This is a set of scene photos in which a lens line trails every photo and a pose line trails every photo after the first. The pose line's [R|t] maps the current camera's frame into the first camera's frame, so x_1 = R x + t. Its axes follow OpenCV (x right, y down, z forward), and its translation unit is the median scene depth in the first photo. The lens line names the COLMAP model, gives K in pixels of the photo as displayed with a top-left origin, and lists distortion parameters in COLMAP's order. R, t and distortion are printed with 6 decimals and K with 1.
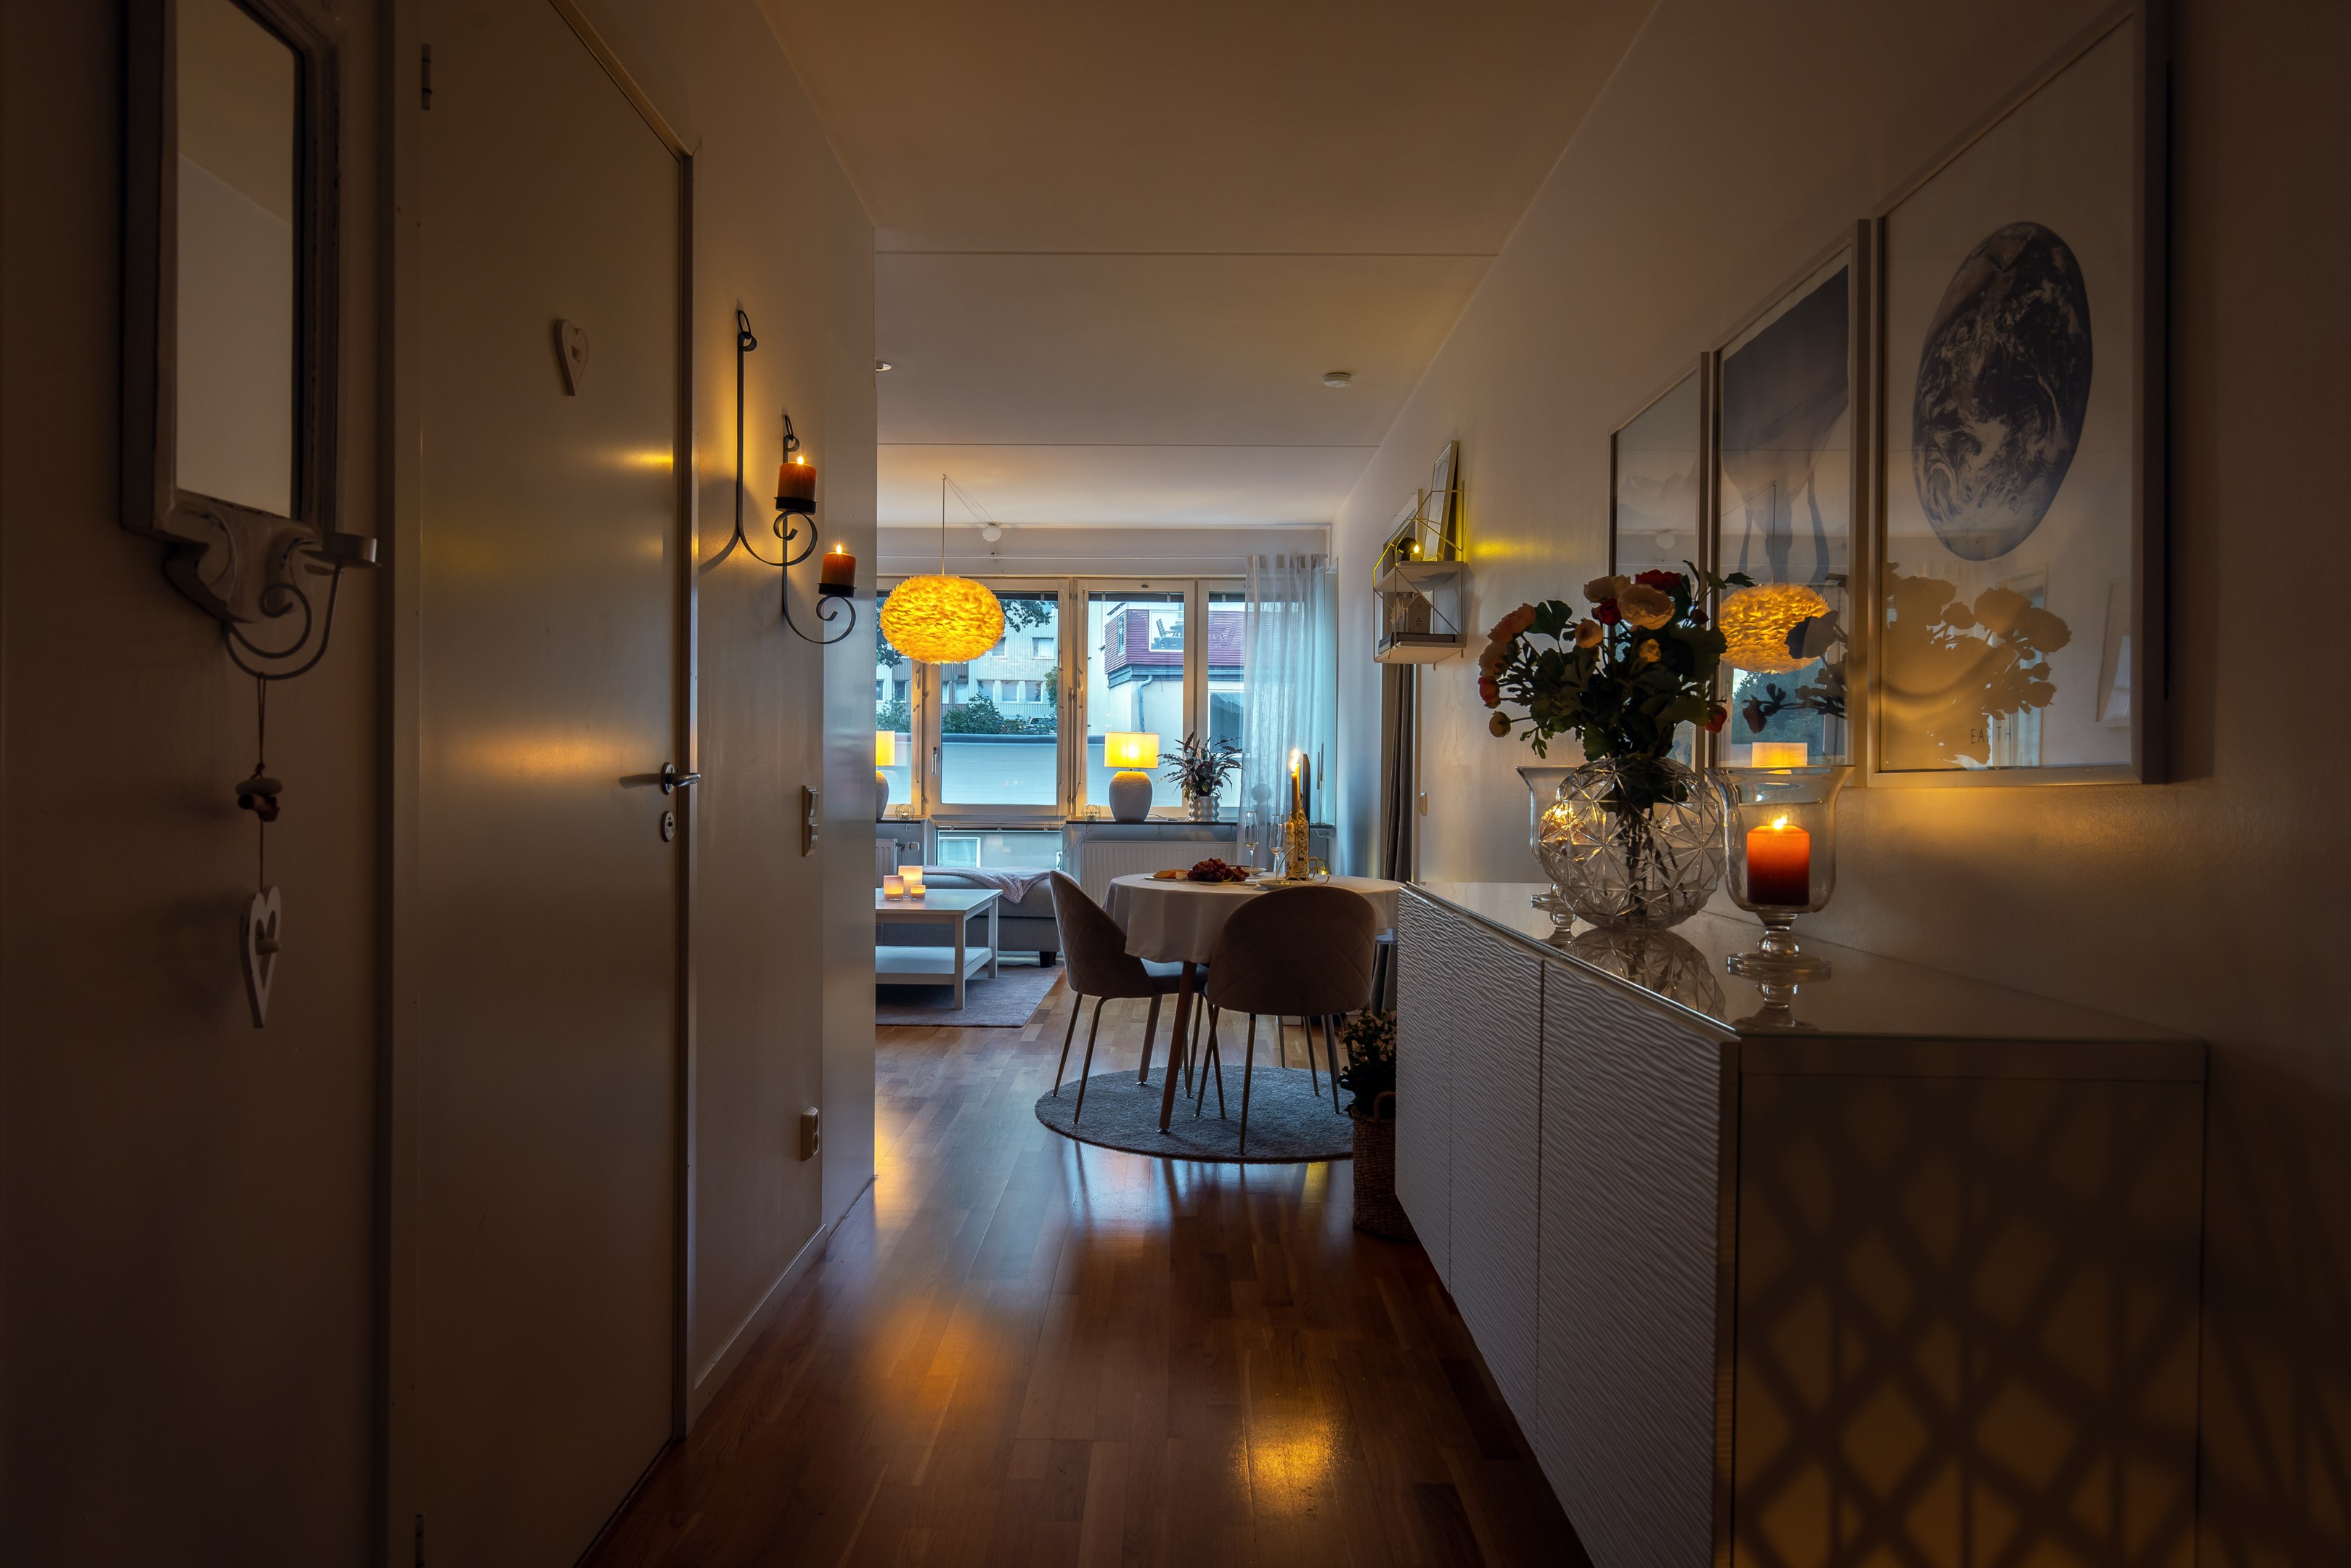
lens RADIAL K [[1559.4, 0, 1173.0], [0, 1559.4, 784.1], [0, 0, 1]] dist [0.026923, -0.006186]
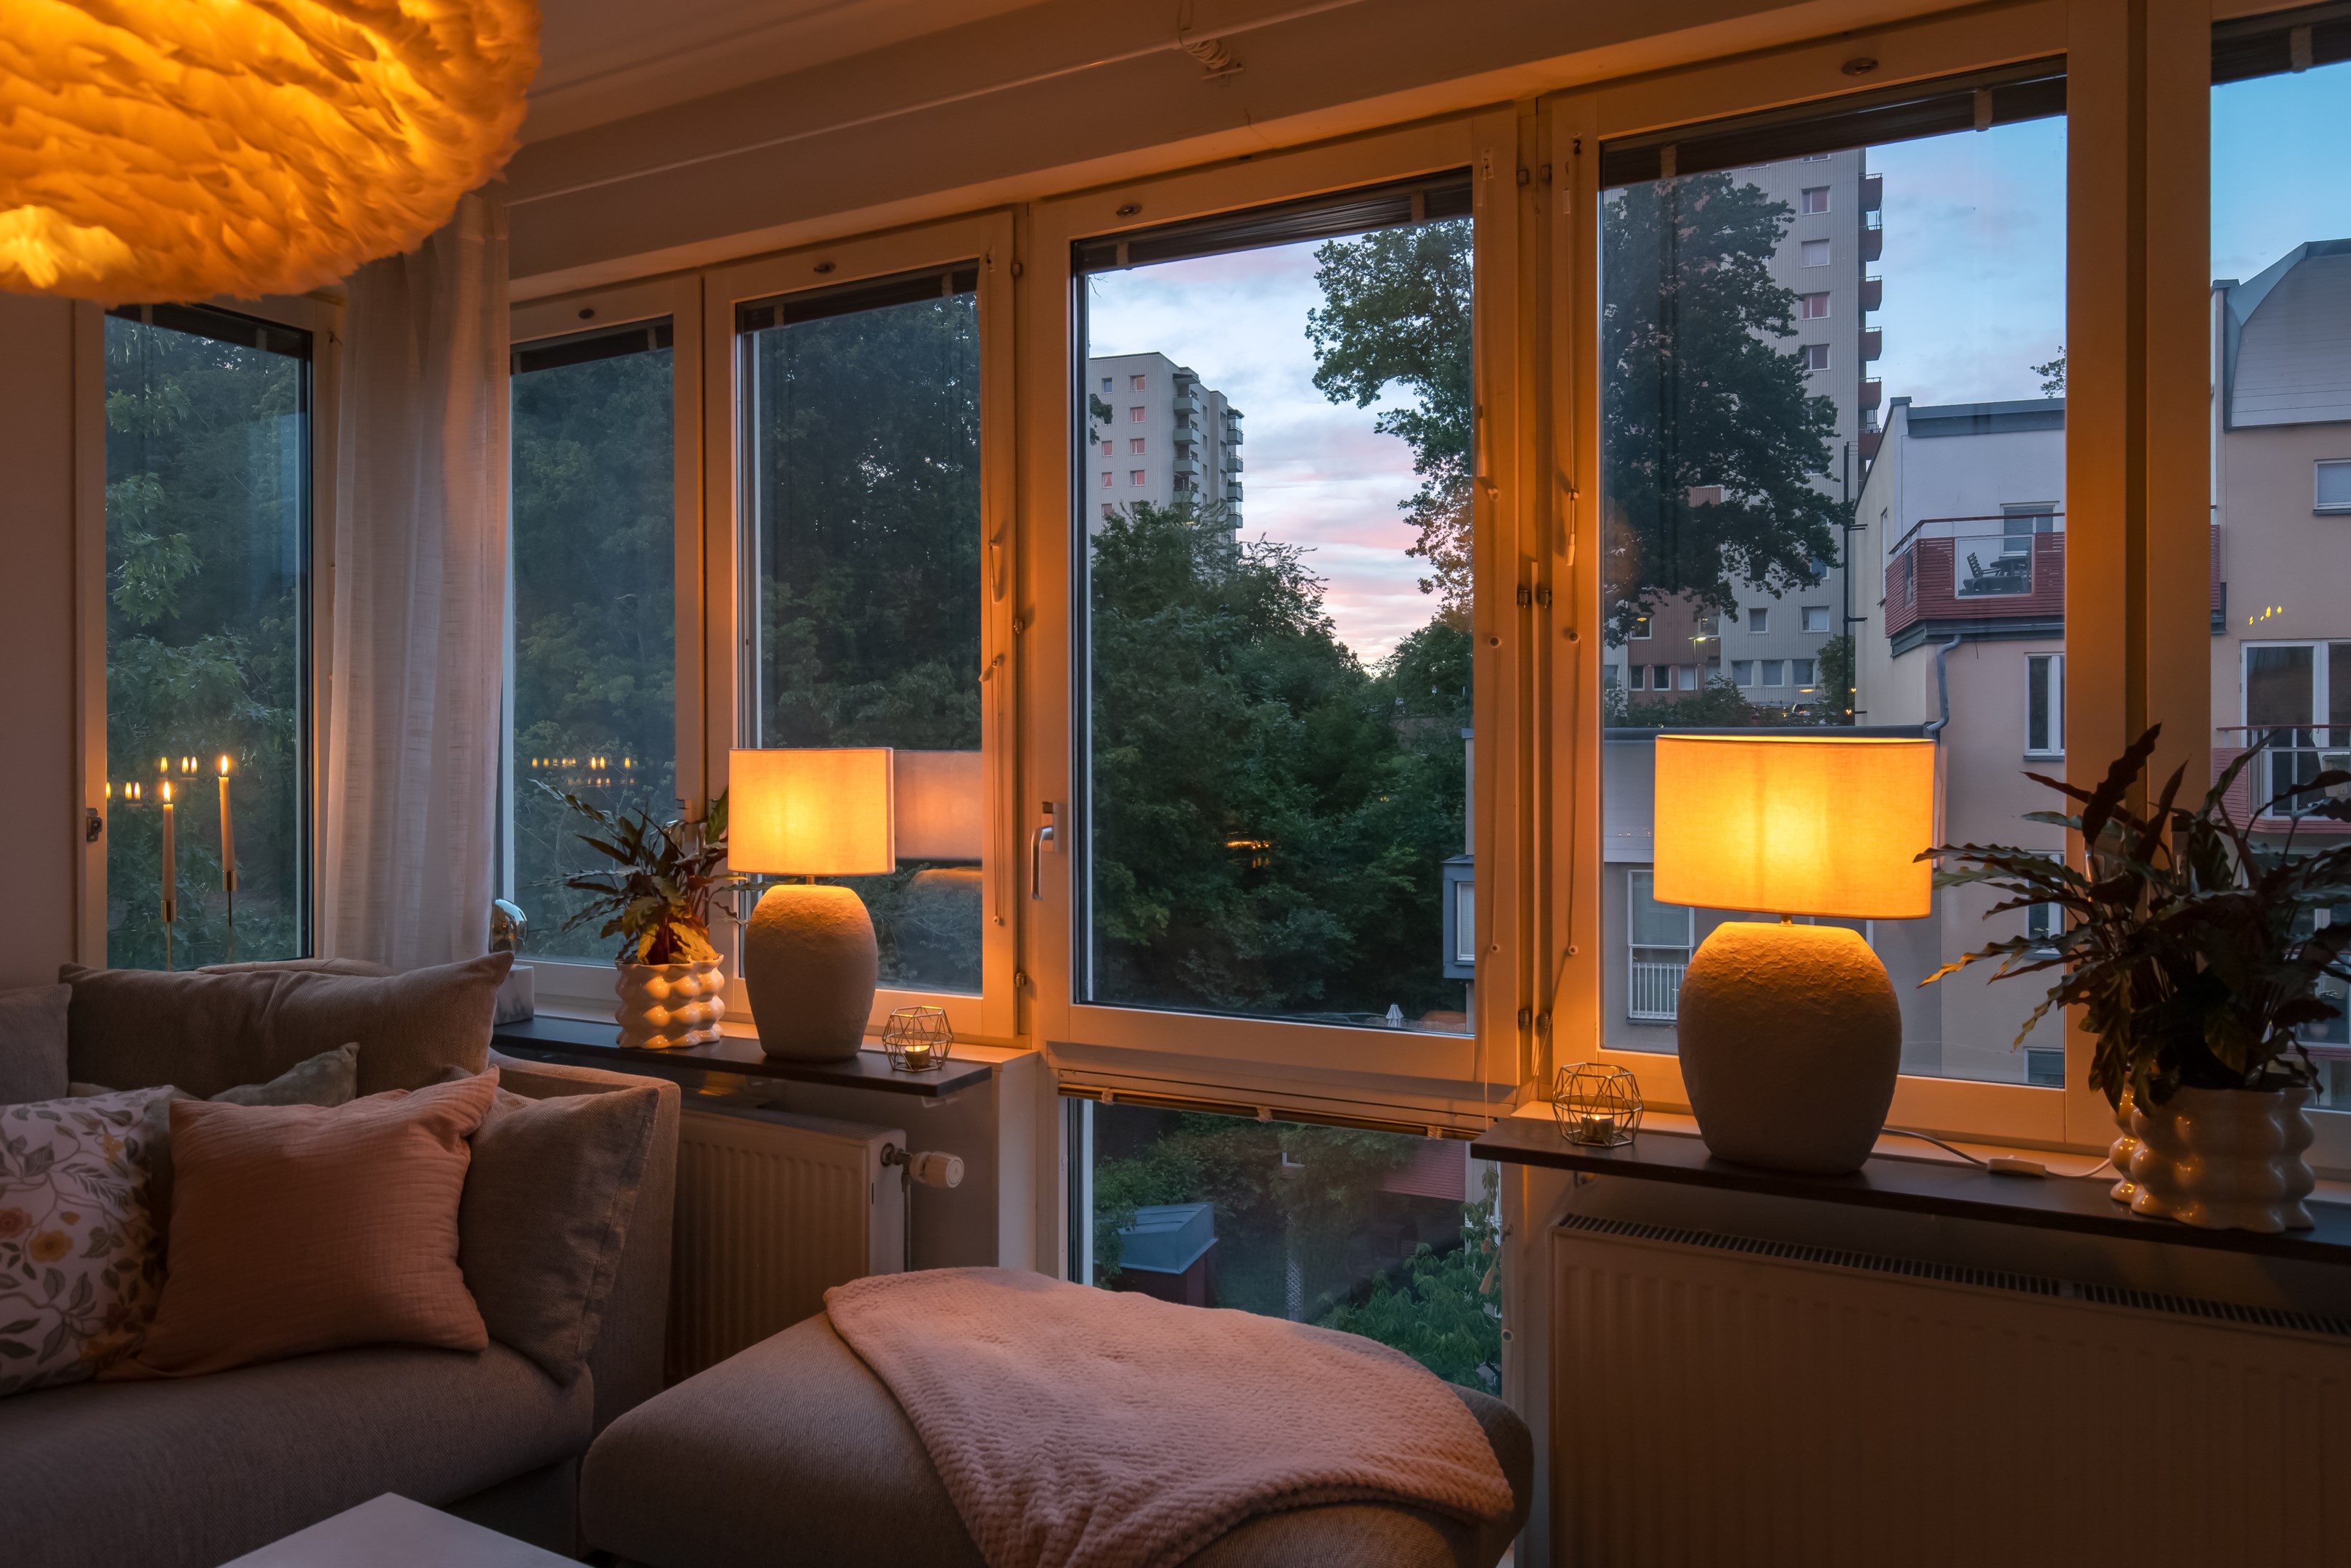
lens RADIAL K [[1559.4, 0, 1186.9], [0, 1559.4, 767.7], [0, 0, 1]] dist [0.026923, -0.006186]
pose [[0.889045, -0.008757, -0.457736, -0.000596], [0.005770, 0.999952, -0.007925, -0.008722], [0.457783, 0.004405, 0.889053, 0.241725]]
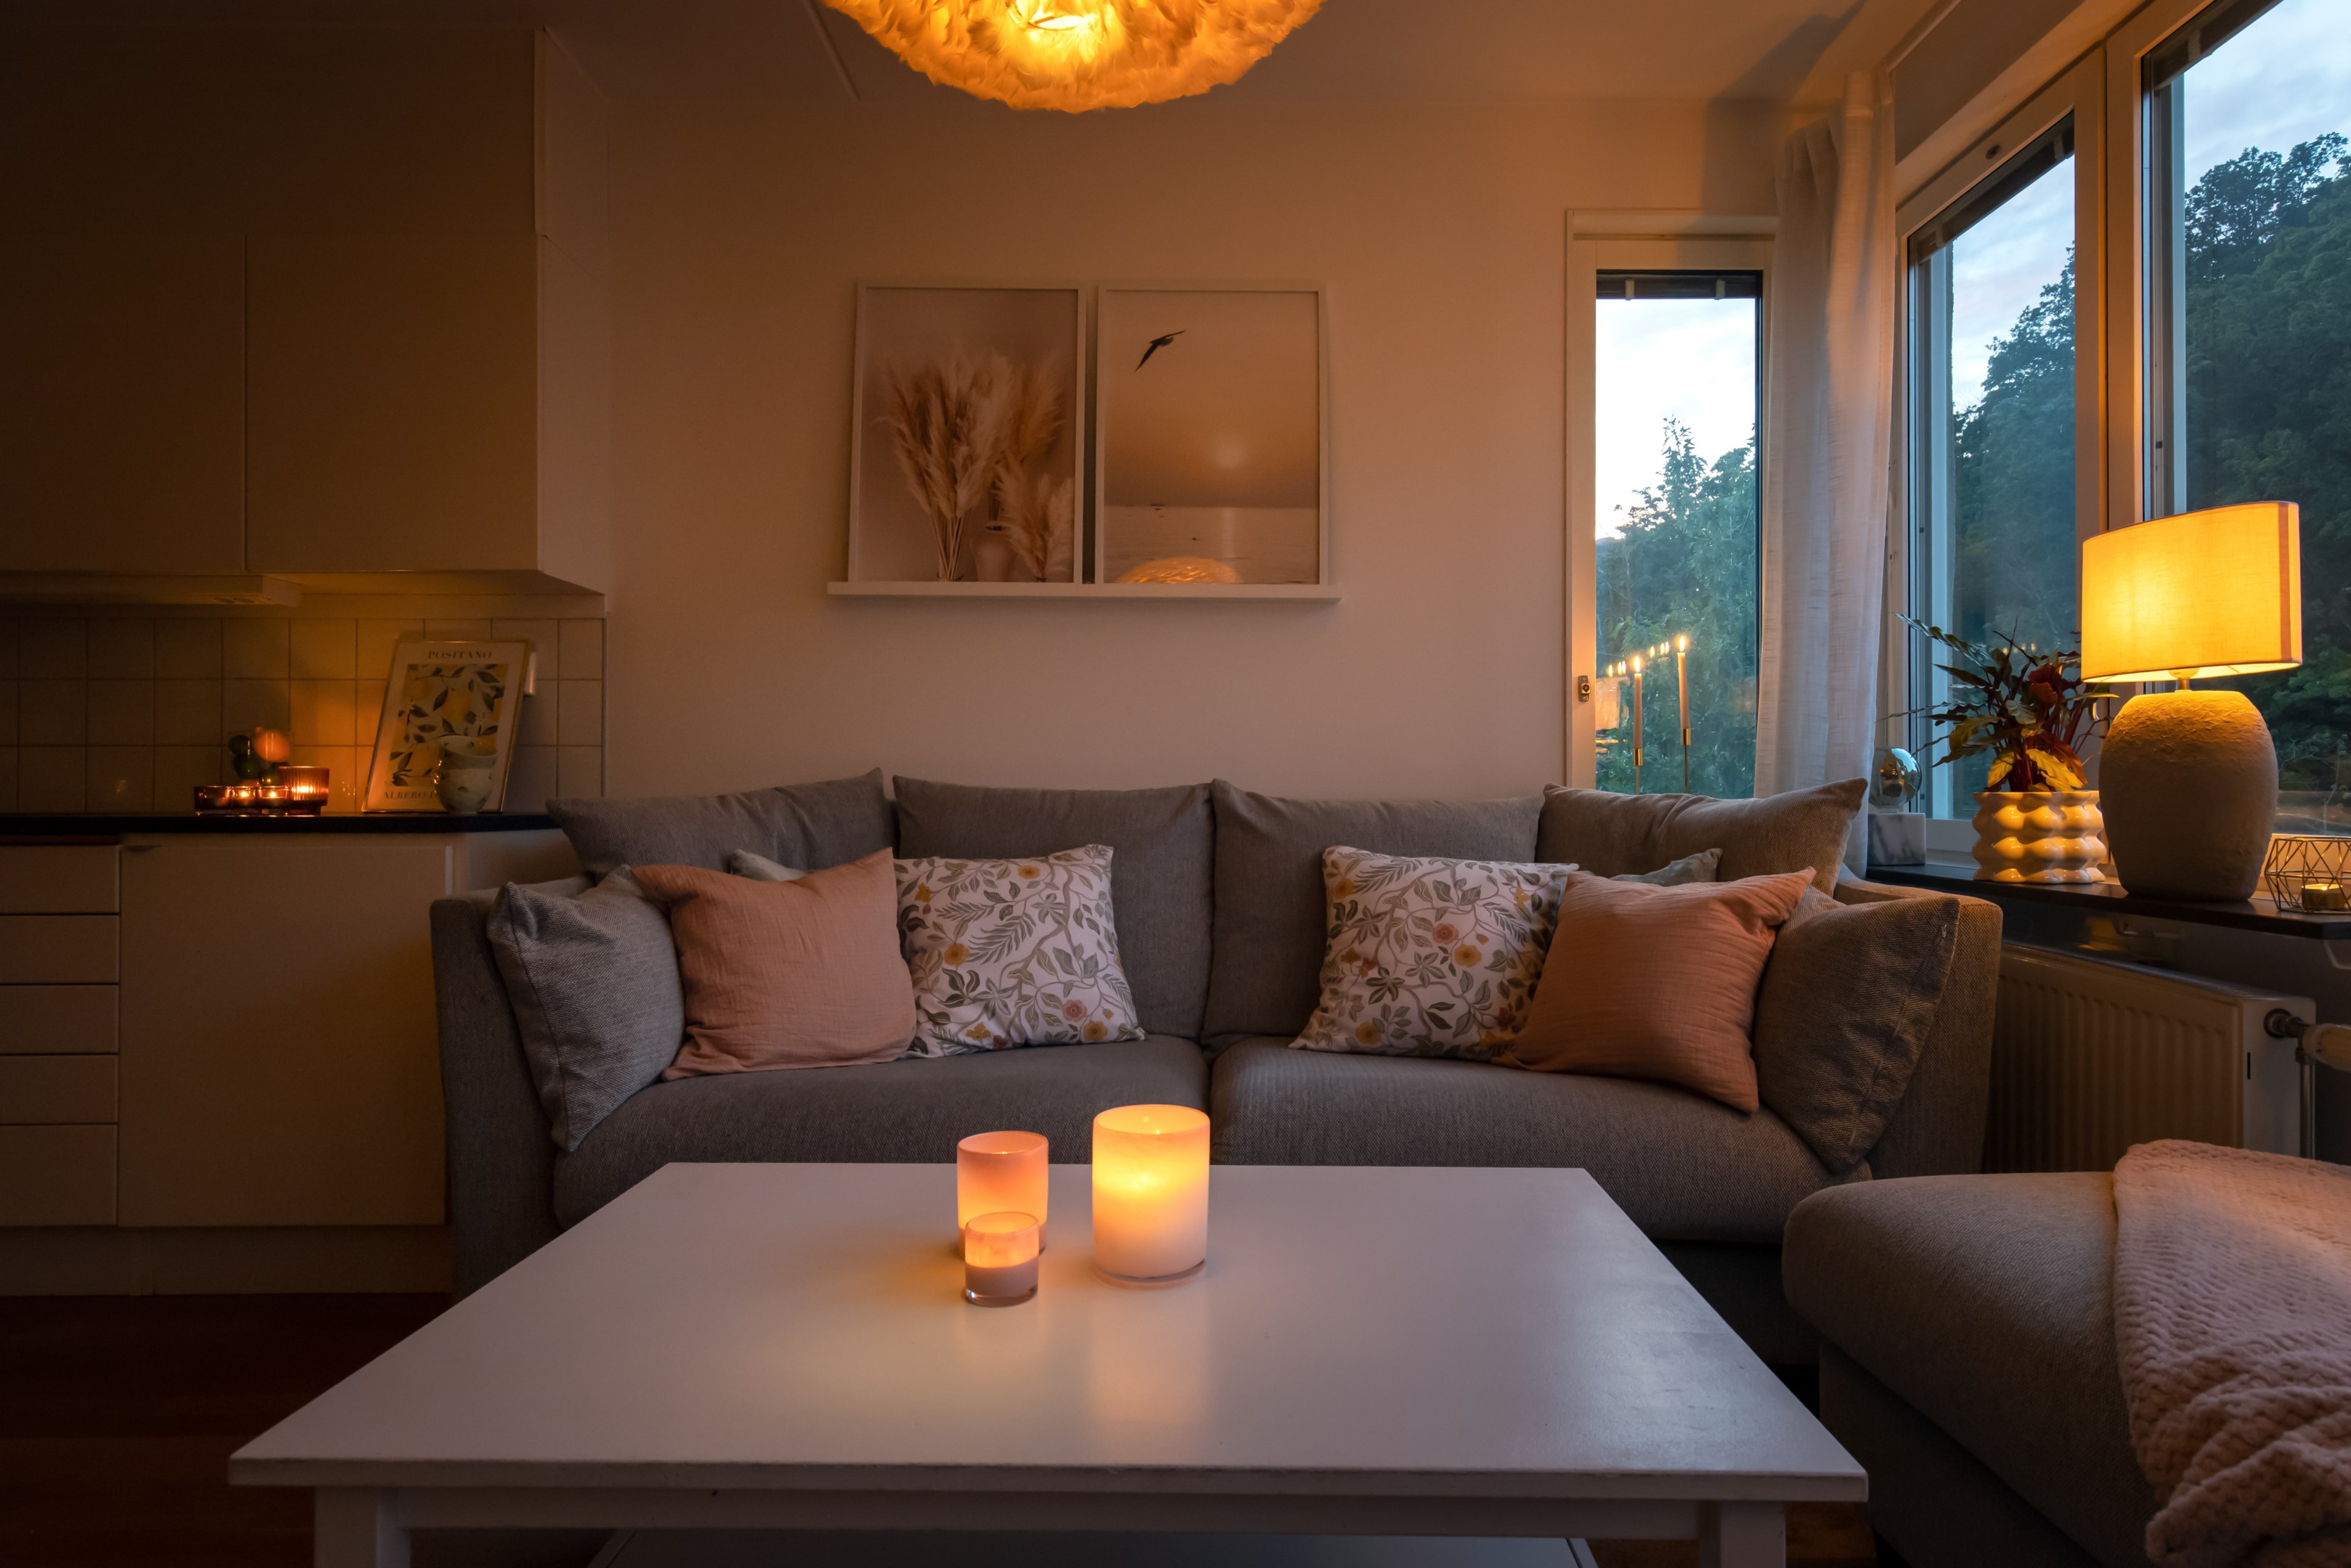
lens RADIAL K [[1349.6, 0, 1189.3], [0, 1349.6, 785.7], [0, 0, 1]] dist [-0.006941, 0.001535]
pose [[0.009415, -0.018006, -0.999794, 0.001856], [-0.009602, 0.999790, -0.018096, 0.001607], [0.999910, 0.009771, 0.009240, 0.260848]]
